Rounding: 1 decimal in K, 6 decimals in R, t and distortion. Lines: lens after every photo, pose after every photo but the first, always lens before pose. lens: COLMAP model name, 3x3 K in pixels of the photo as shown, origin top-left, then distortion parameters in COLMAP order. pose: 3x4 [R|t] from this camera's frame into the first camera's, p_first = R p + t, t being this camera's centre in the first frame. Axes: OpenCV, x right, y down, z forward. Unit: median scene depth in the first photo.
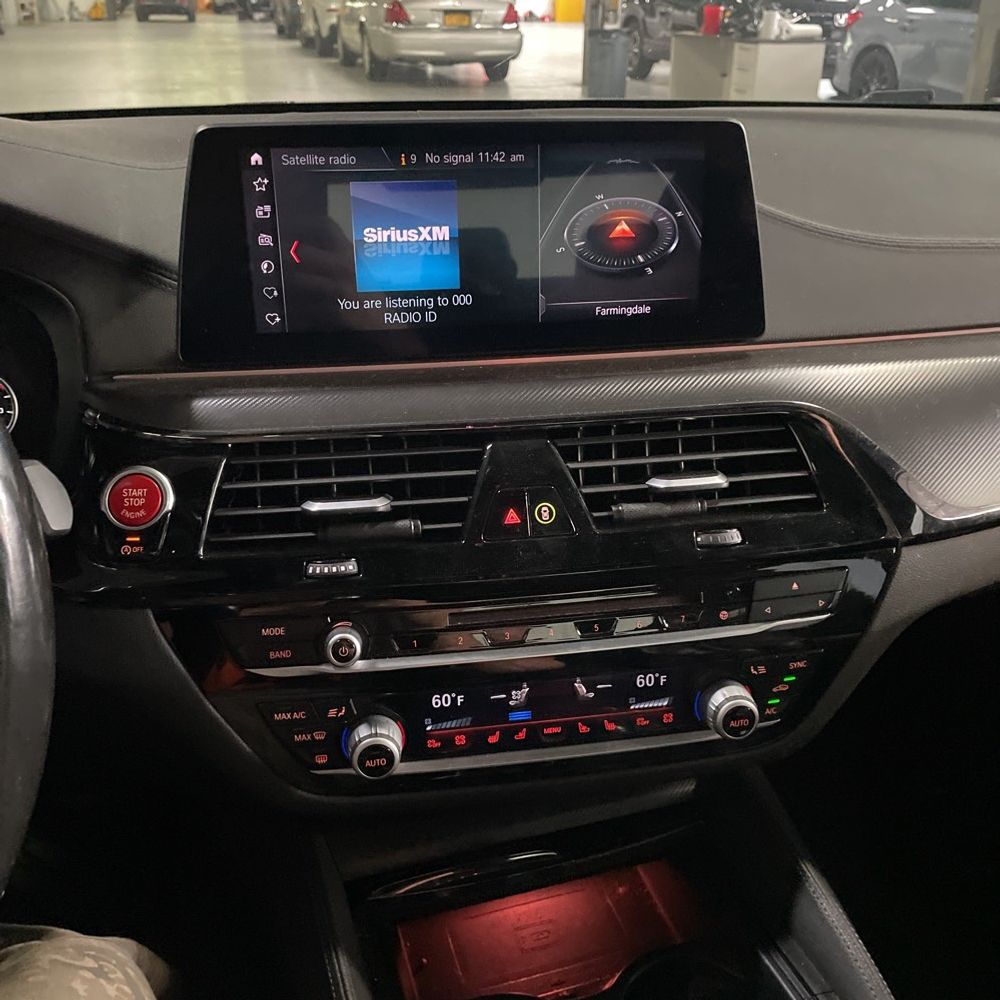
lens RADIAL K [[990.3, 0, 516.6], [0, 990.3, 477.8], [0, 0, 1]] dist [0.097260, -0.123073]
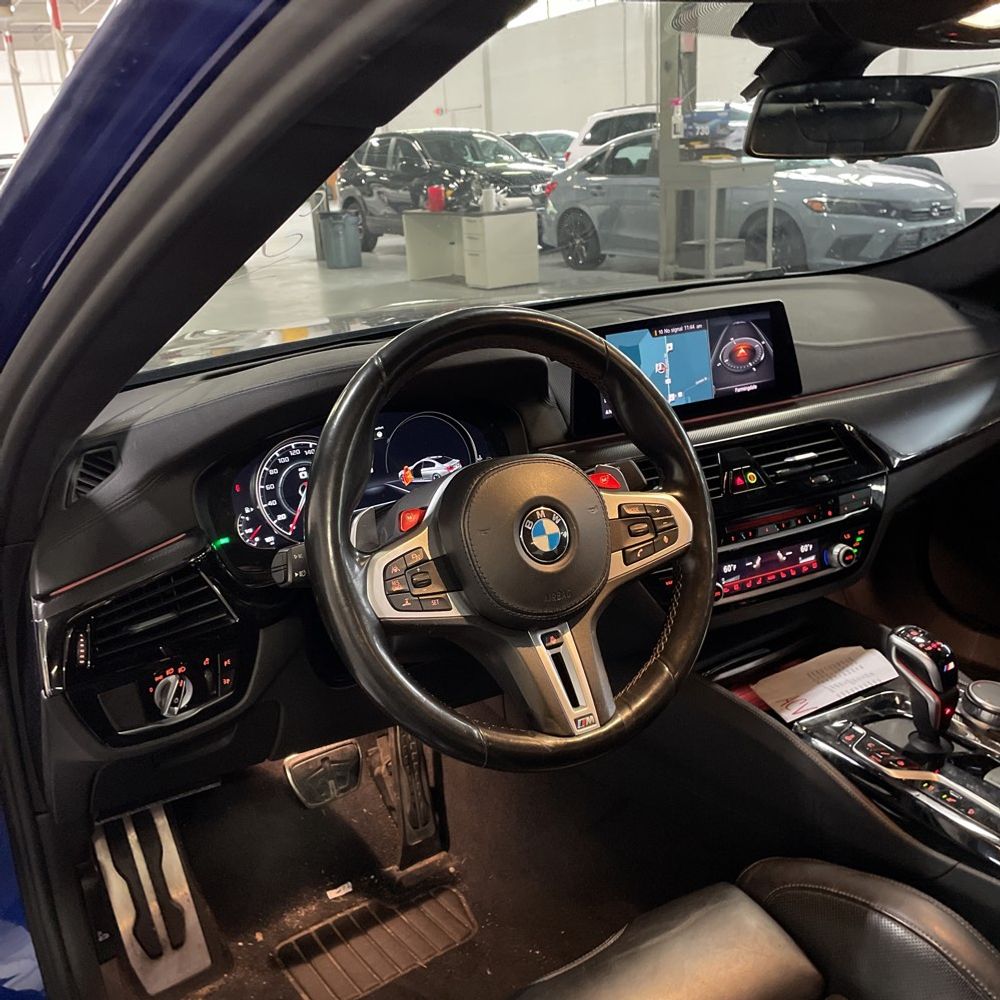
lens RADIAL K [[986.6, 0, 500.0], [0, 986.6, 500.0], [0, 0, 1]] dist [0.102825, -0.162460]
pose [[0.957906, -0.152849, 0.243007, -0.954254], [0.182514, 0.977631, -0.104530, 0.192055], [-0.221594, 0.144482, 0.964376, -0.905616]]
